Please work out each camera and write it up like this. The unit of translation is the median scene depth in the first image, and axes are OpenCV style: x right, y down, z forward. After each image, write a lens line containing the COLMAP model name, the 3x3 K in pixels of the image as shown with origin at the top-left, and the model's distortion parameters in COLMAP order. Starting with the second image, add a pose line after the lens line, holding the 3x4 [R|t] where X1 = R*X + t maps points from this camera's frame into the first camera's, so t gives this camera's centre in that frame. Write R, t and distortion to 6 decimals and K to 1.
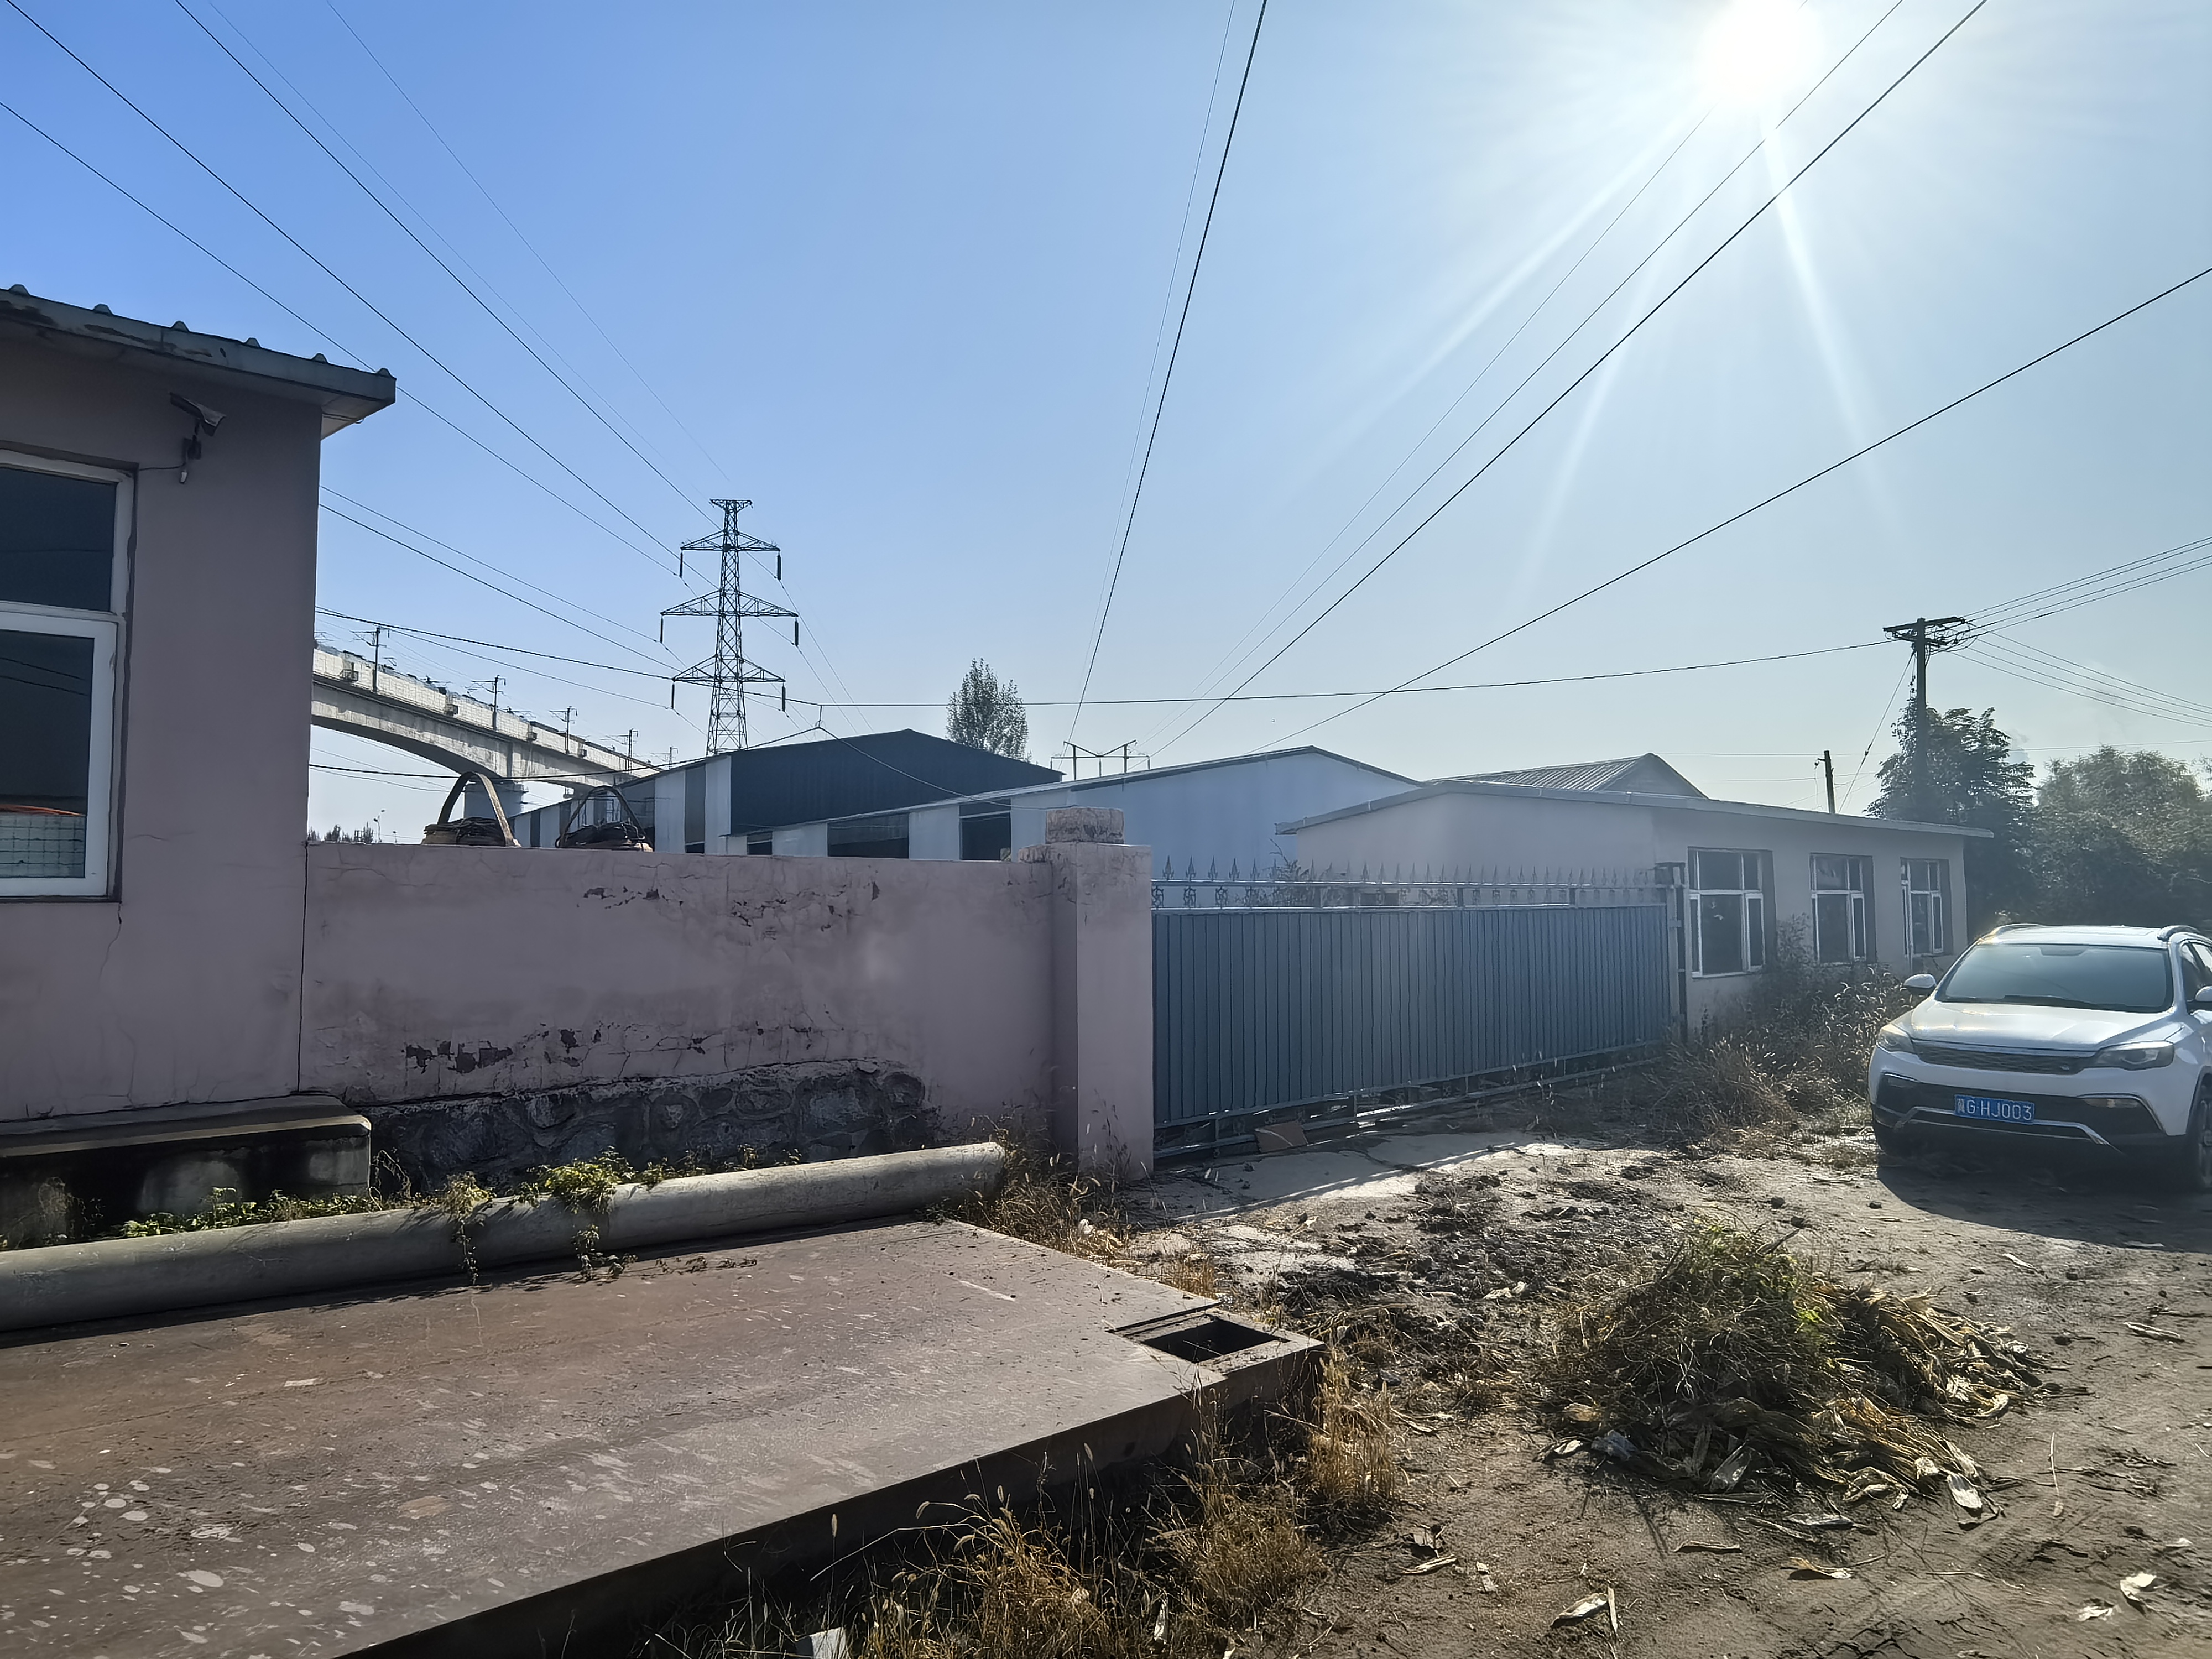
lens RADIAL K [[1278.2, 0, 1106.0], [0, 1278.2, 829.5], [0, 0, 1]] dist [-0.002209, -0.000712]
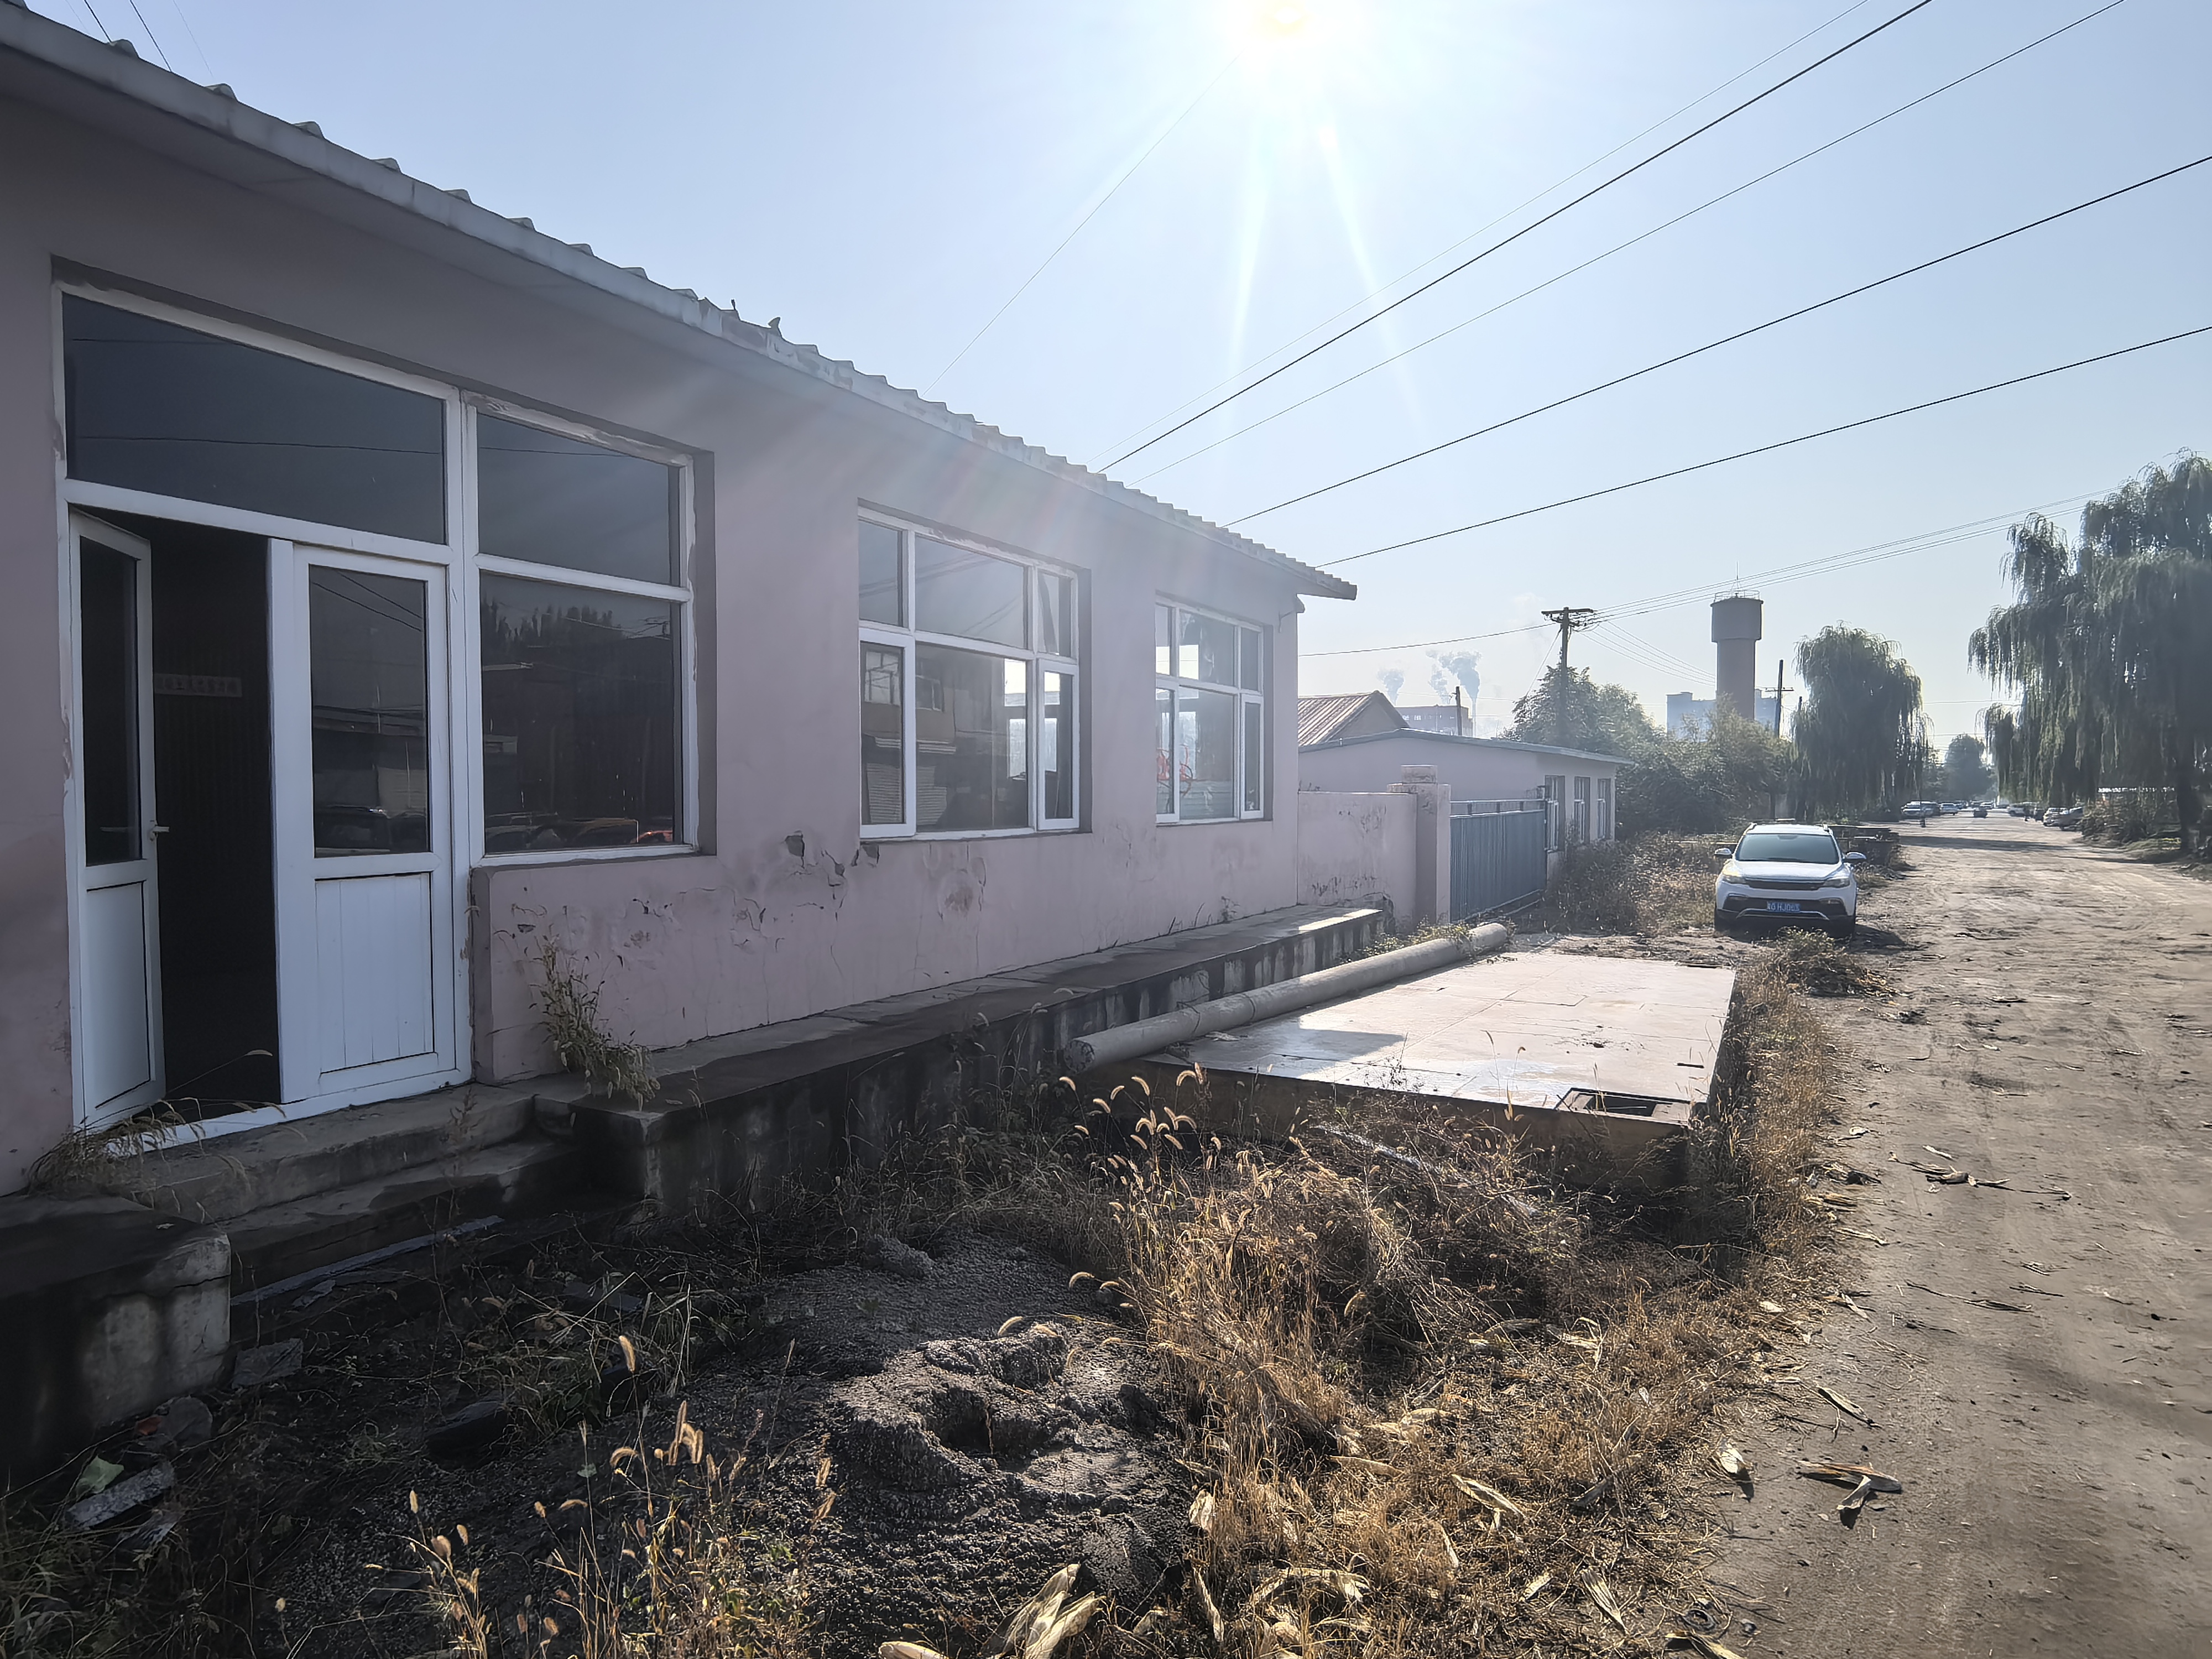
lens RADIAL K [[1278.2, 0, 1106.0], [0, 1278.2, 829.5], [0, 0, 1]] dist [-0.002209, -0.000712]
pose [[0.938429, -0.010588, 0.345309, -0.358001], [-0.018710, 0.996506, 0.081404, -0.021977], [-0.344964, -0.082852, 0.934952, -0.198316]]
